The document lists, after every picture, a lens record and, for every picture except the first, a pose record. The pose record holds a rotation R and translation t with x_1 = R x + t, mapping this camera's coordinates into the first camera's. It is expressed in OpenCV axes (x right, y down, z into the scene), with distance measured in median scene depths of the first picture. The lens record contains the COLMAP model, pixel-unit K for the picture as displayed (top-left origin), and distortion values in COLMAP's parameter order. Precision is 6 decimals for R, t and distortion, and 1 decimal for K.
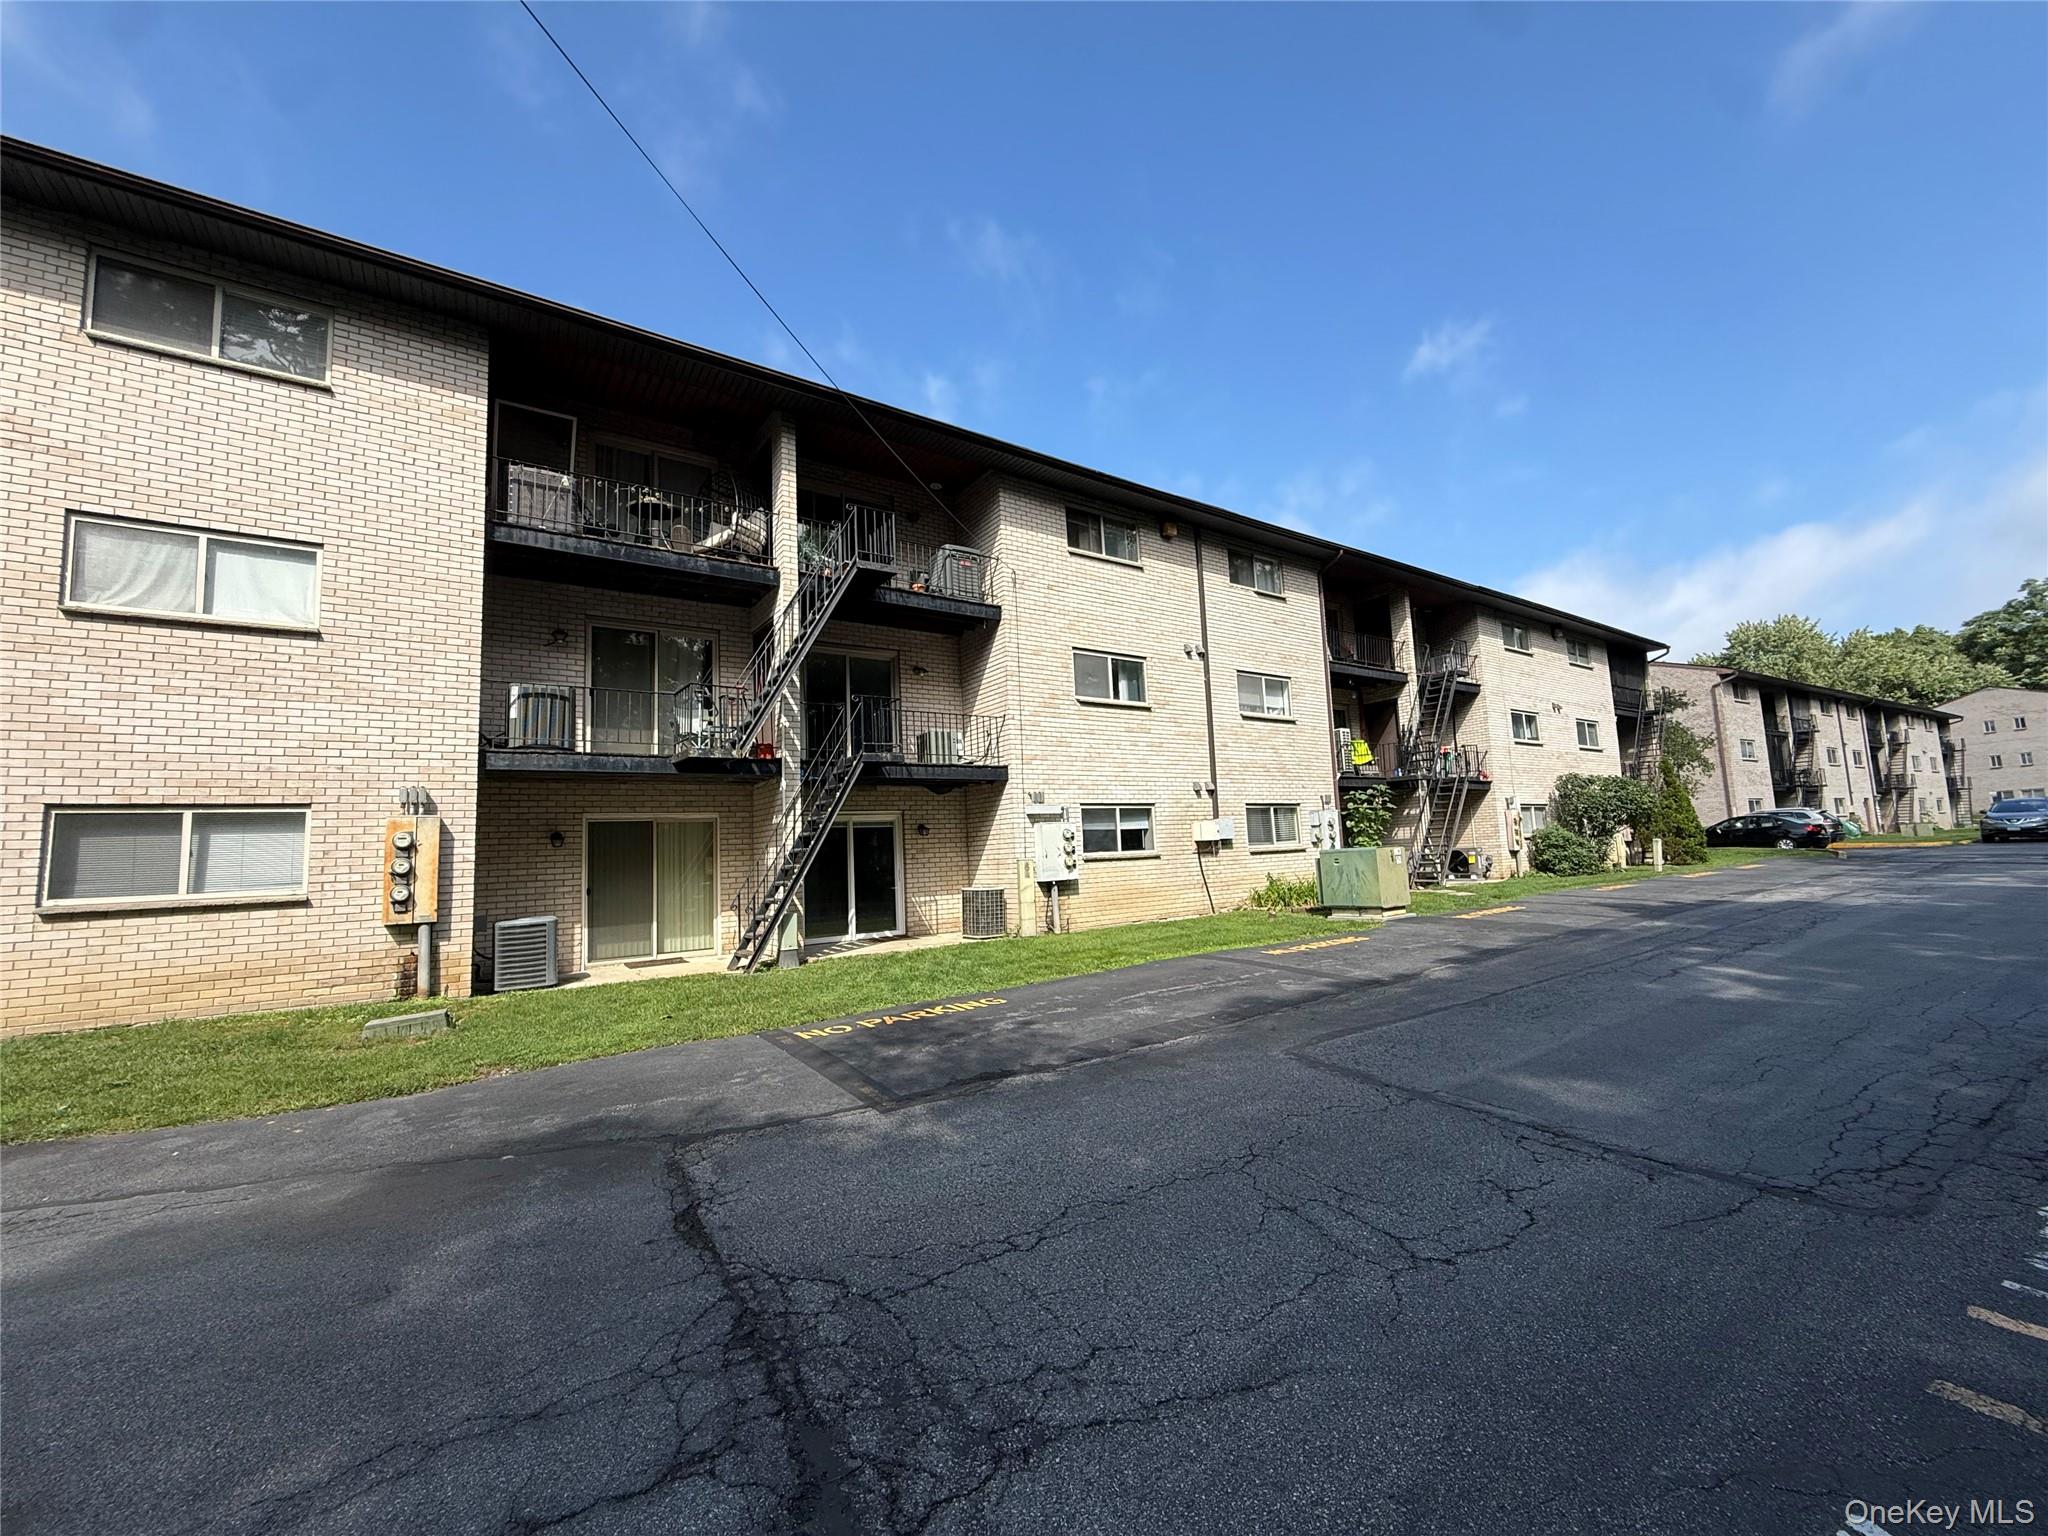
lens RADIAL K [[818.4, 0, 1022.2], [0, 818.4, 772.0], [0, 0, 1]] dist [0.000938, -0.000283]
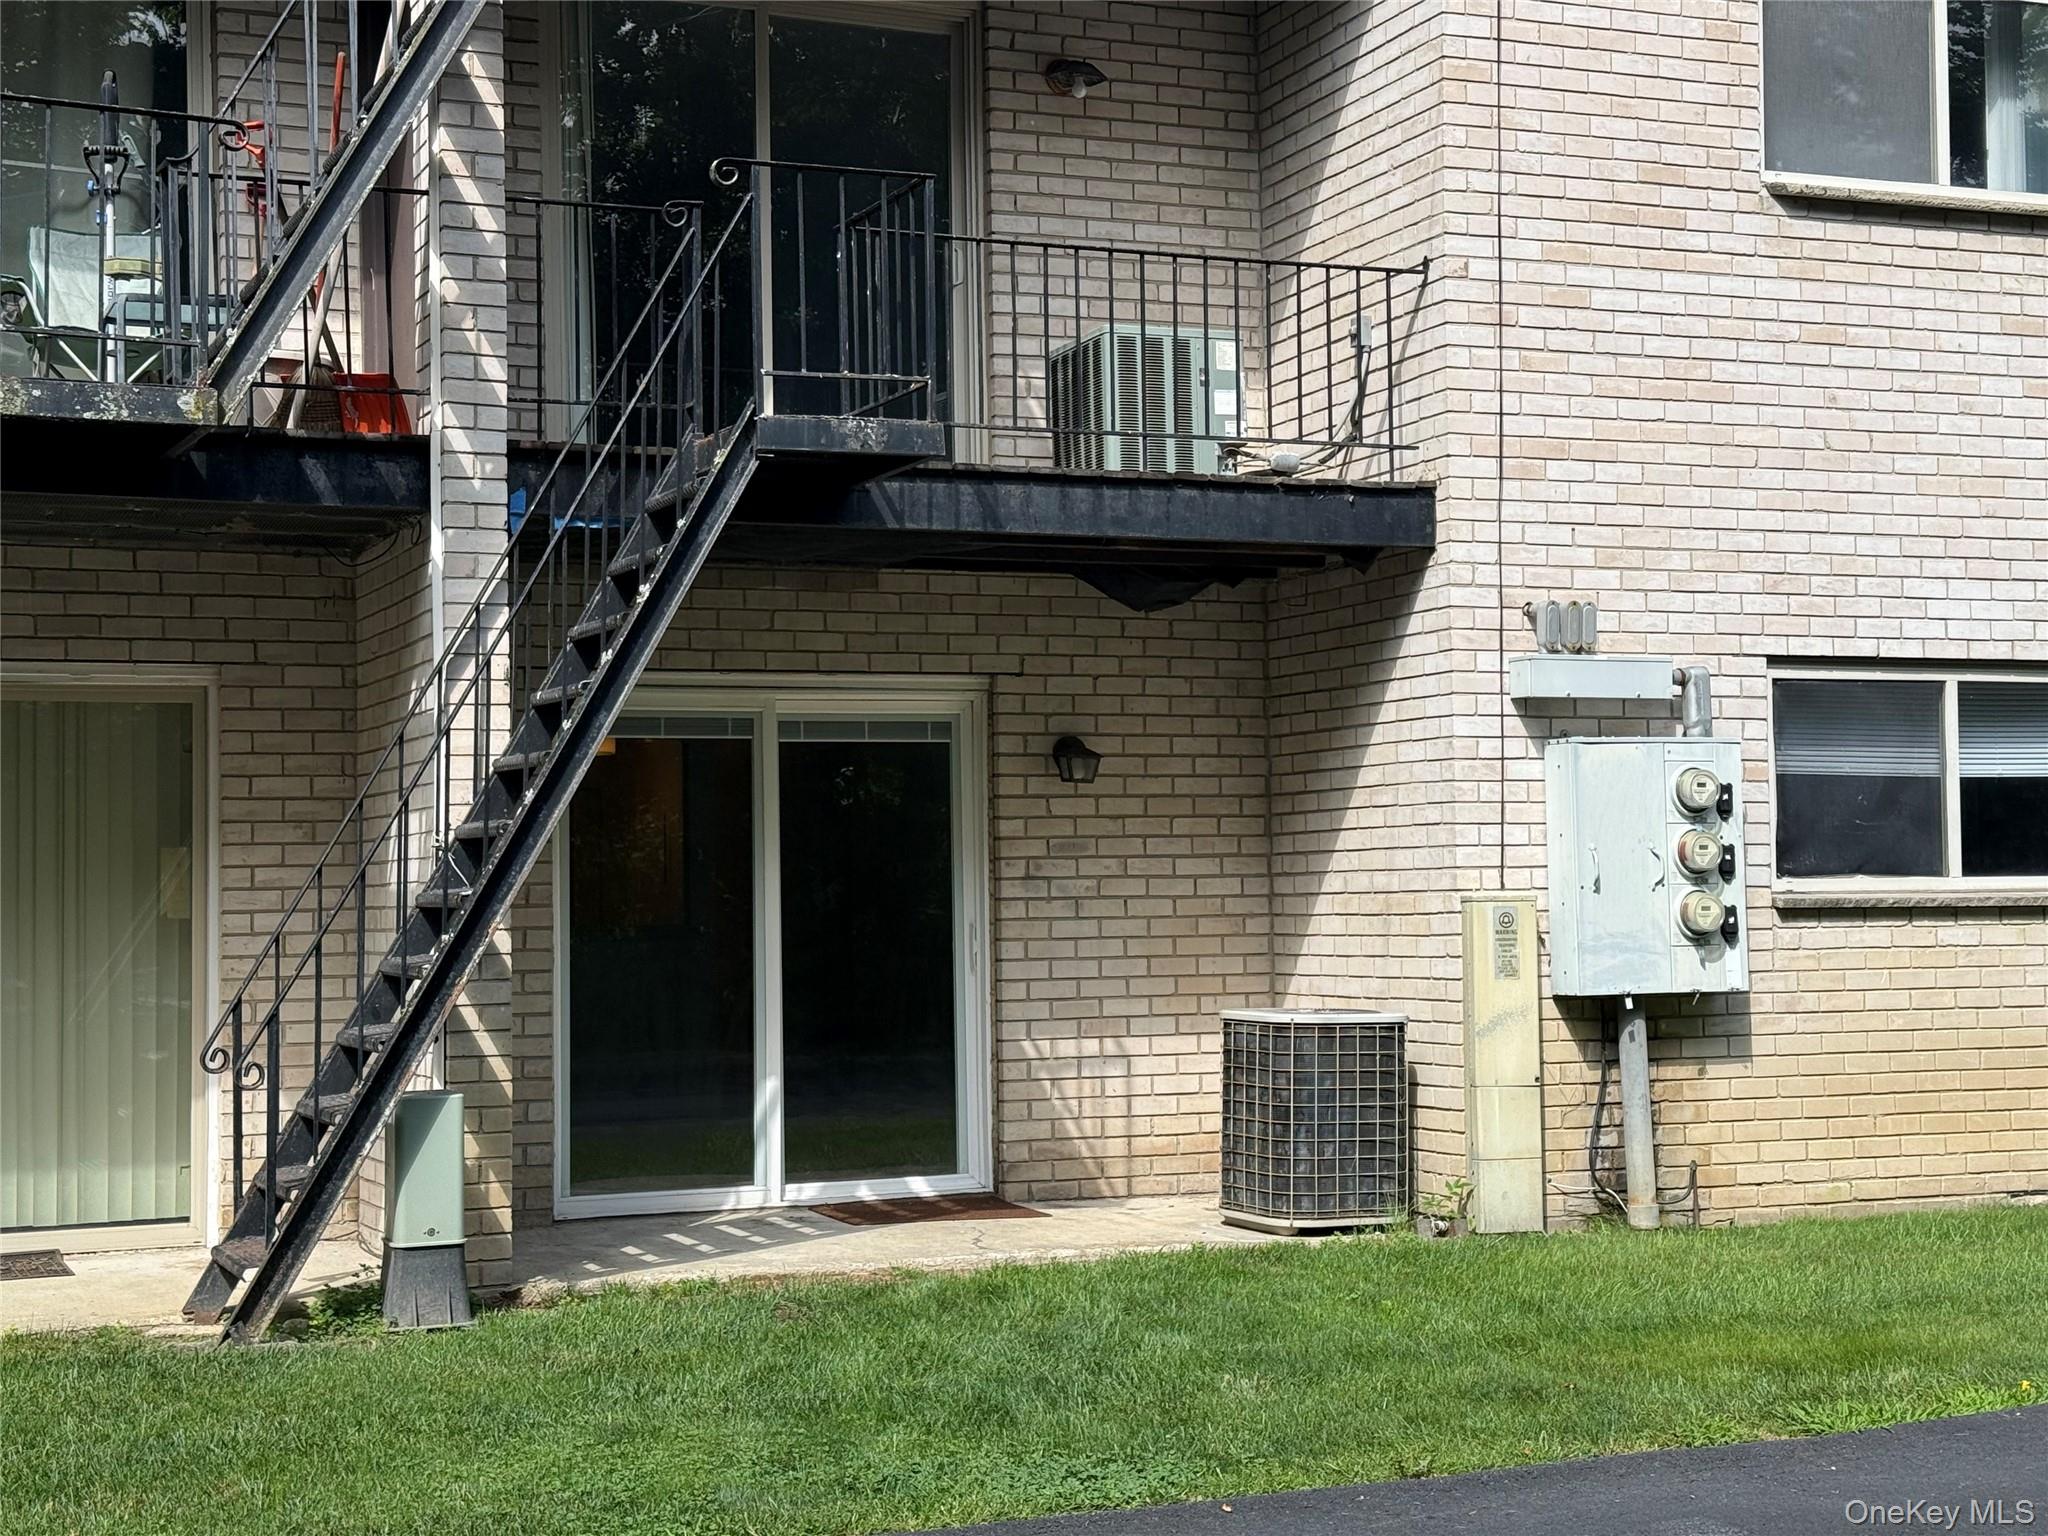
lens RADIAL K [[3067.6, 0, 1024.0], [0, 3067.6, 766.2], [0, 0, 1]] dist [0.144811, 0.000000]
pose [[0.978272, 0.023081, -0.206038, 0.049085], [-0.009268, 0.997659, 0.067756, 0.013593], [0.207119, -0.064374, 0.976195, 0.135921]]
